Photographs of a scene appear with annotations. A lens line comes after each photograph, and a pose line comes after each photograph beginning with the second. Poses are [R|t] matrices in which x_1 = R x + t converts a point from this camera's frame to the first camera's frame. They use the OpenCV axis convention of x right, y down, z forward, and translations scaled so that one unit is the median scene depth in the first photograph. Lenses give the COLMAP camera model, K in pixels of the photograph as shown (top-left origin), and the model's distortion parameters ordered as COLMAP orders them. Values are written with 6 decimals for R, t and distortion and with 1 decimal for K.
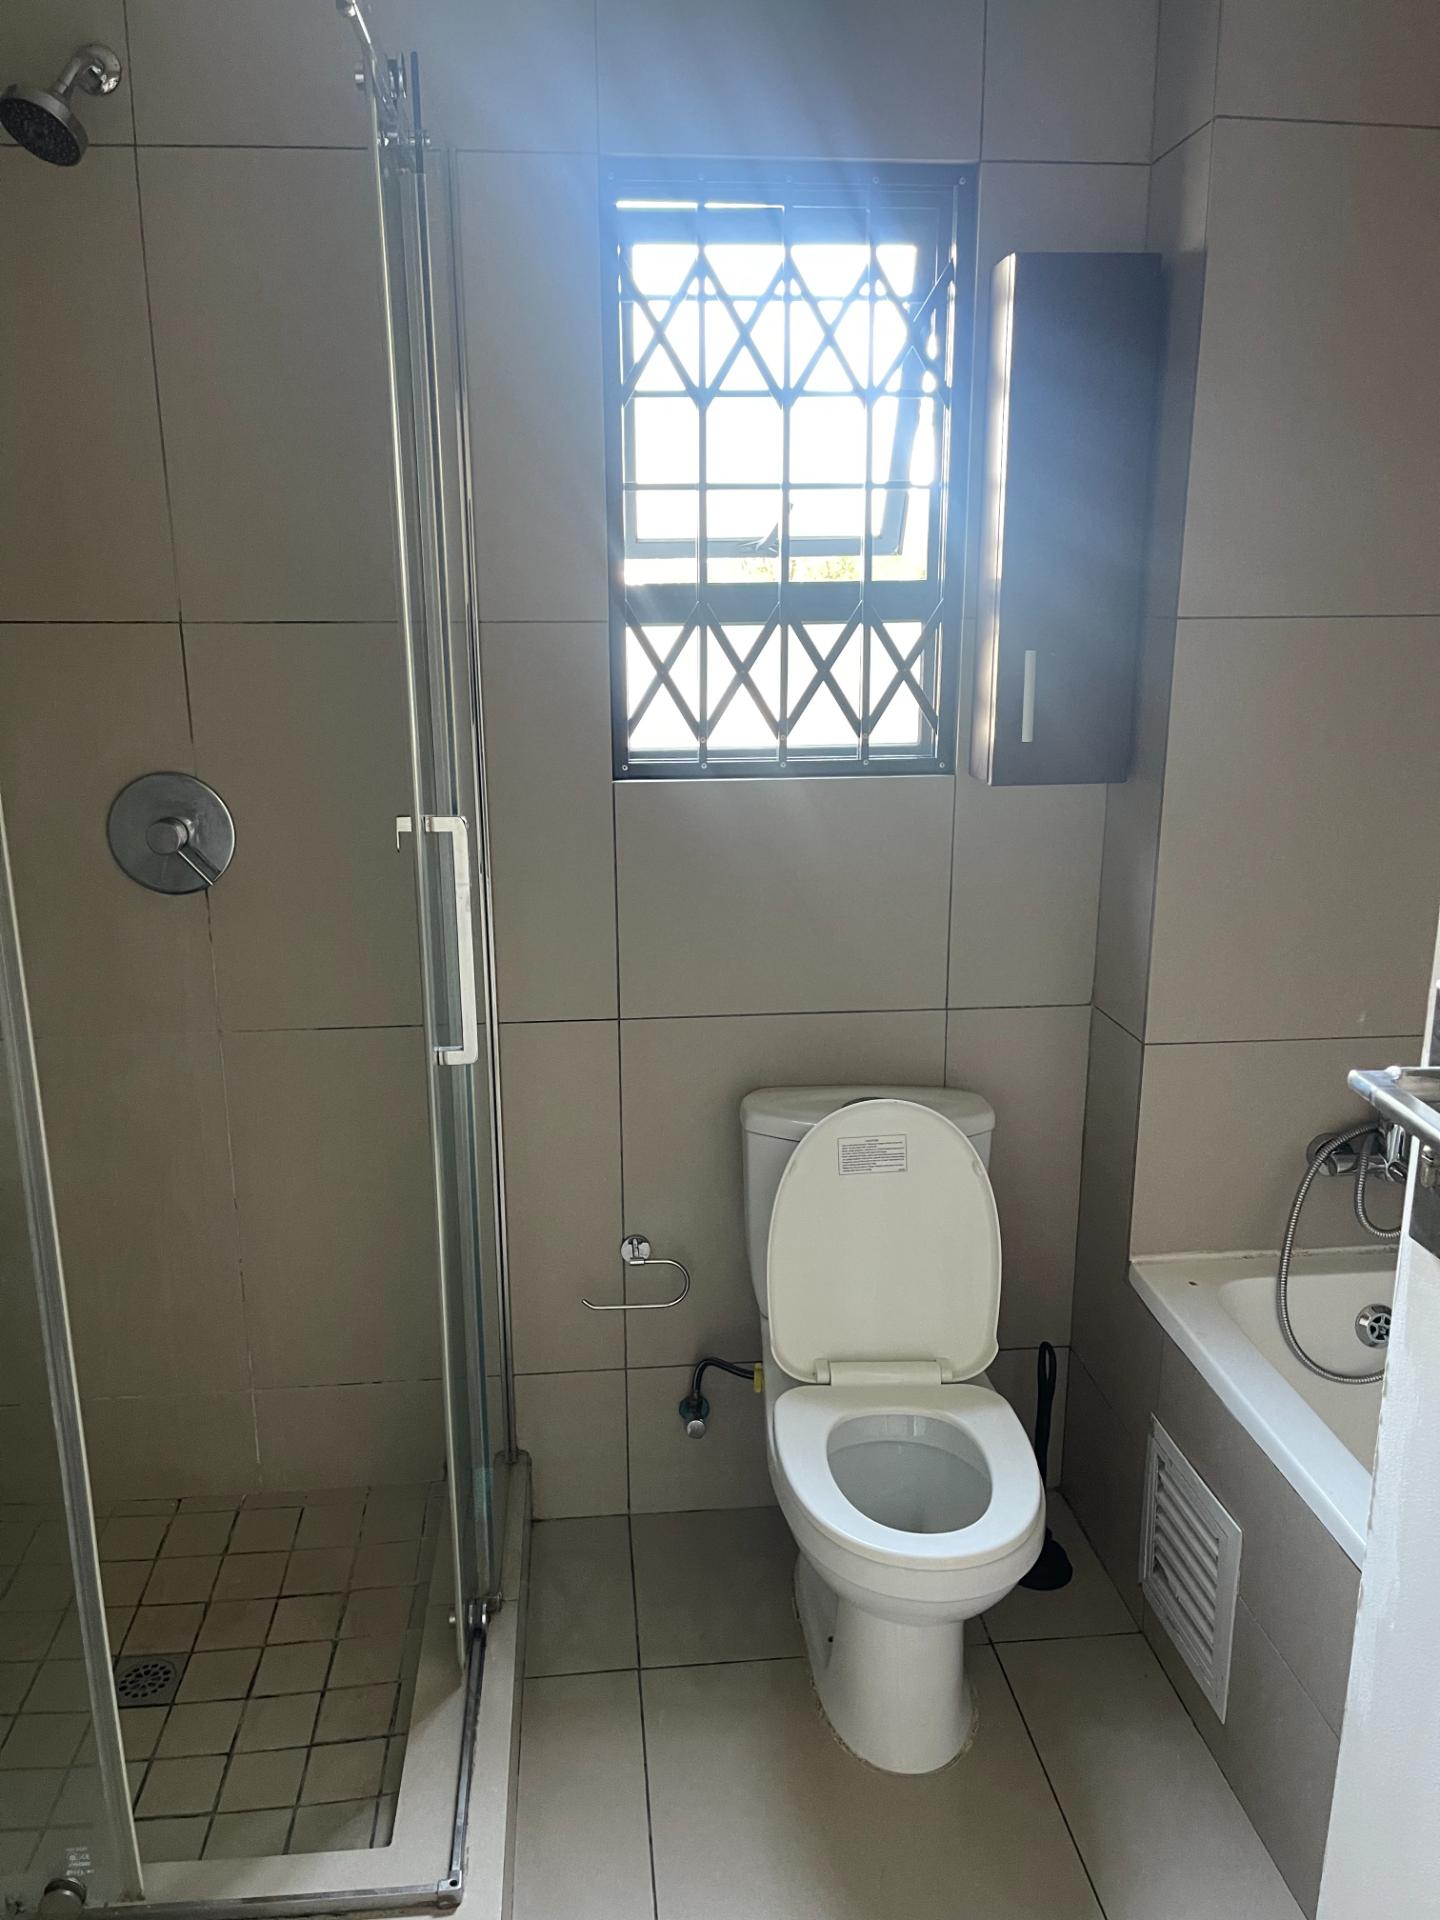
lens RADIAL K [[1465.9, 0, 708.8], [0, 1465.9, 964.8], [0, 0, 1]] dist [0.021598, -0.016740]
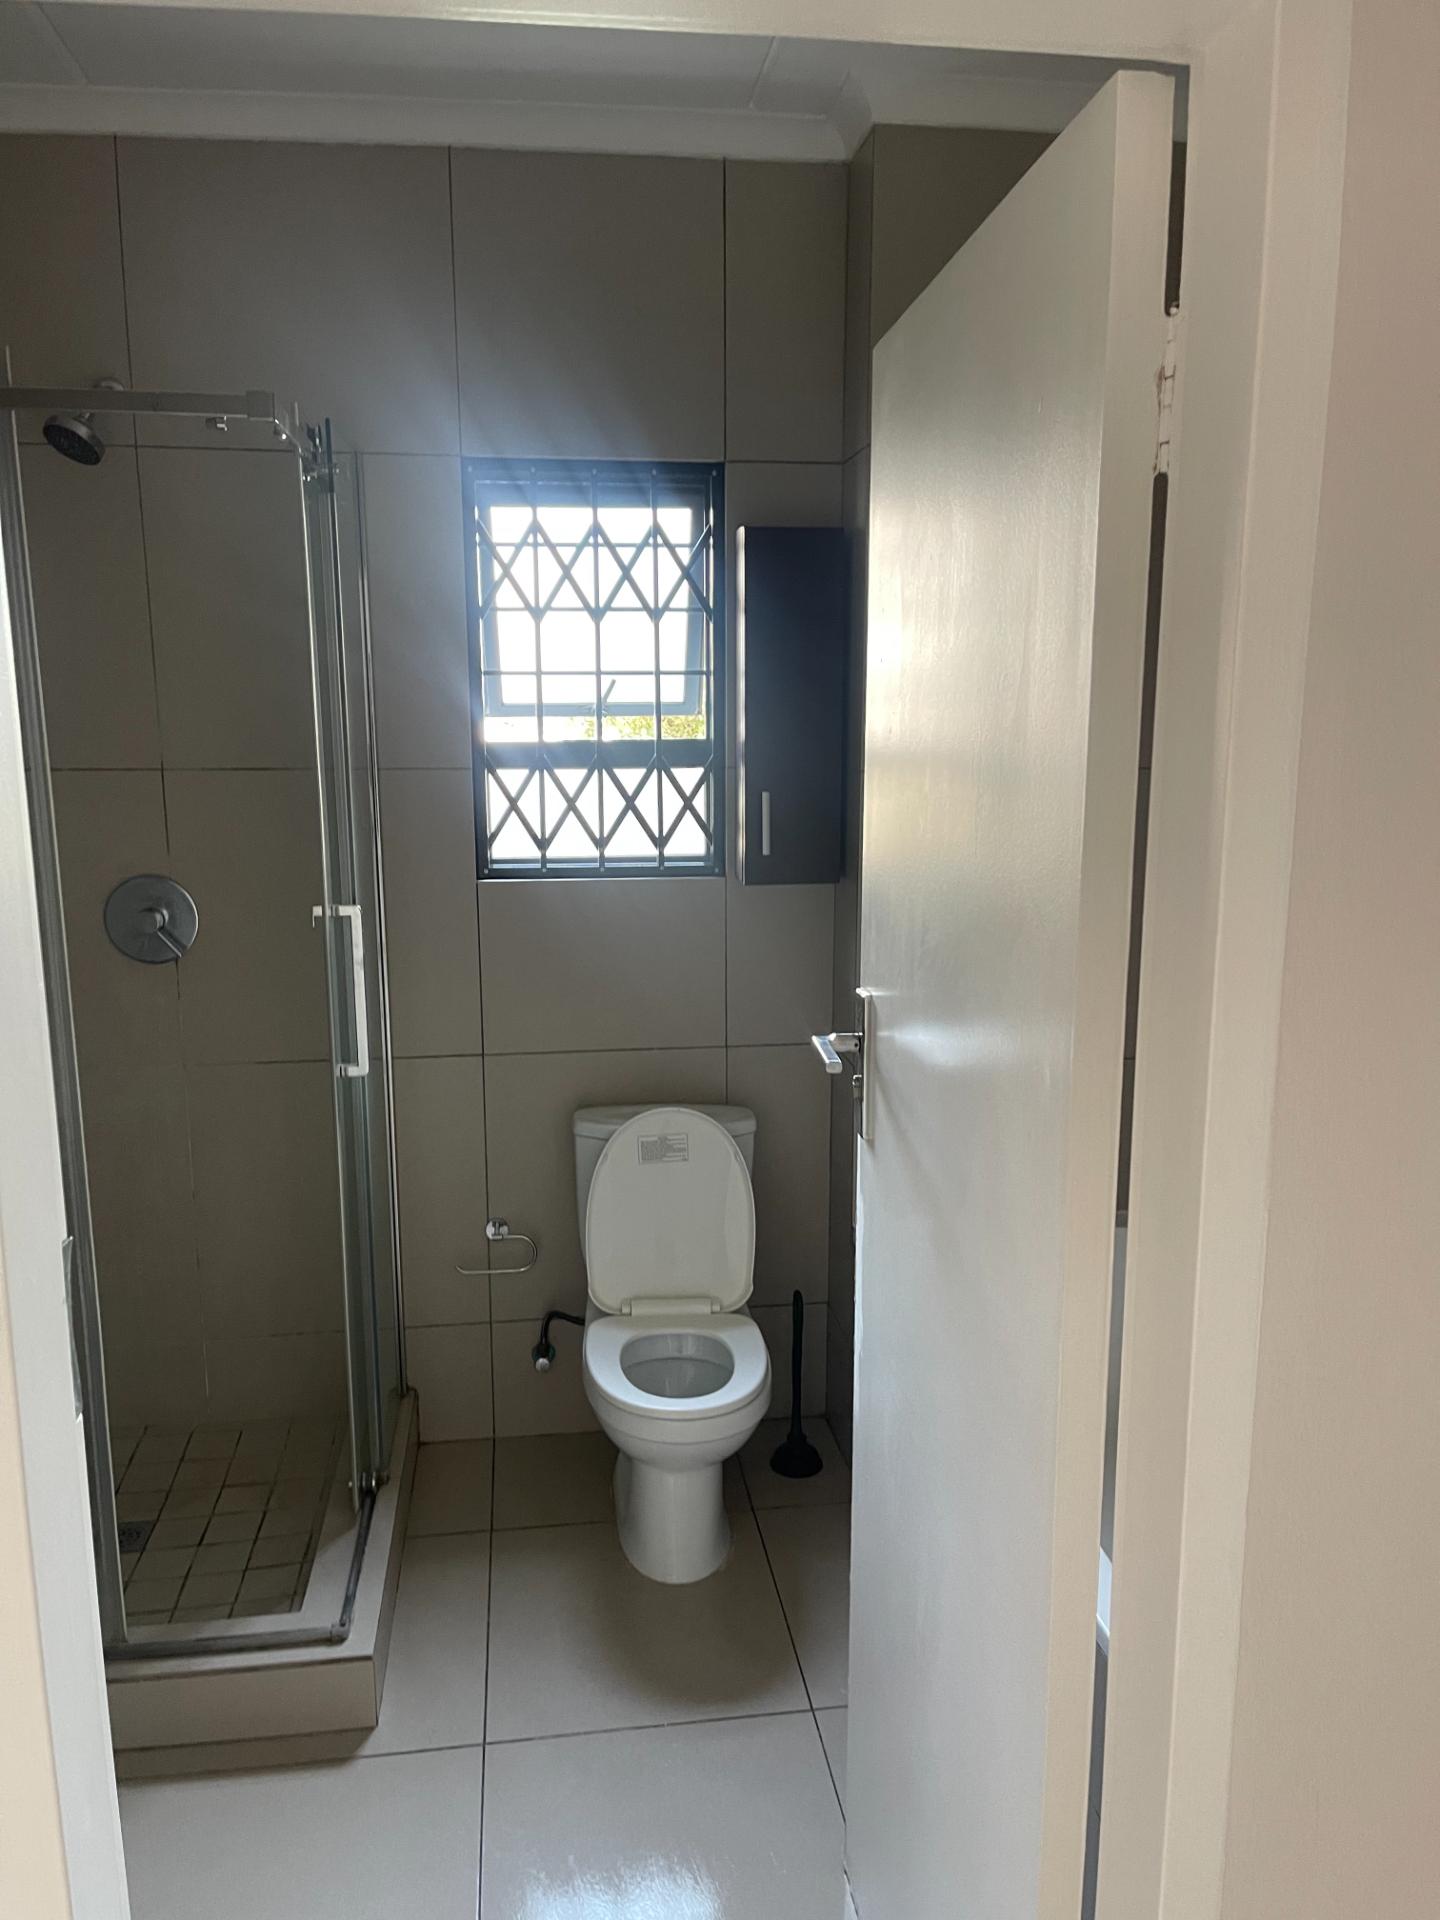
lens RADIAL K [[1465.9, 0, 729.4], [0, 1465.9, 966.3], [0, 0, 1]] dist [0.021598, -0.016740]
pose [[0.998858, -0.005120, 0.047494, 0.111669], [0.008233, 0.997813, -0.065581, 0.050039], [-0.047054, 0.065897, 0.996716, -0.402815]]
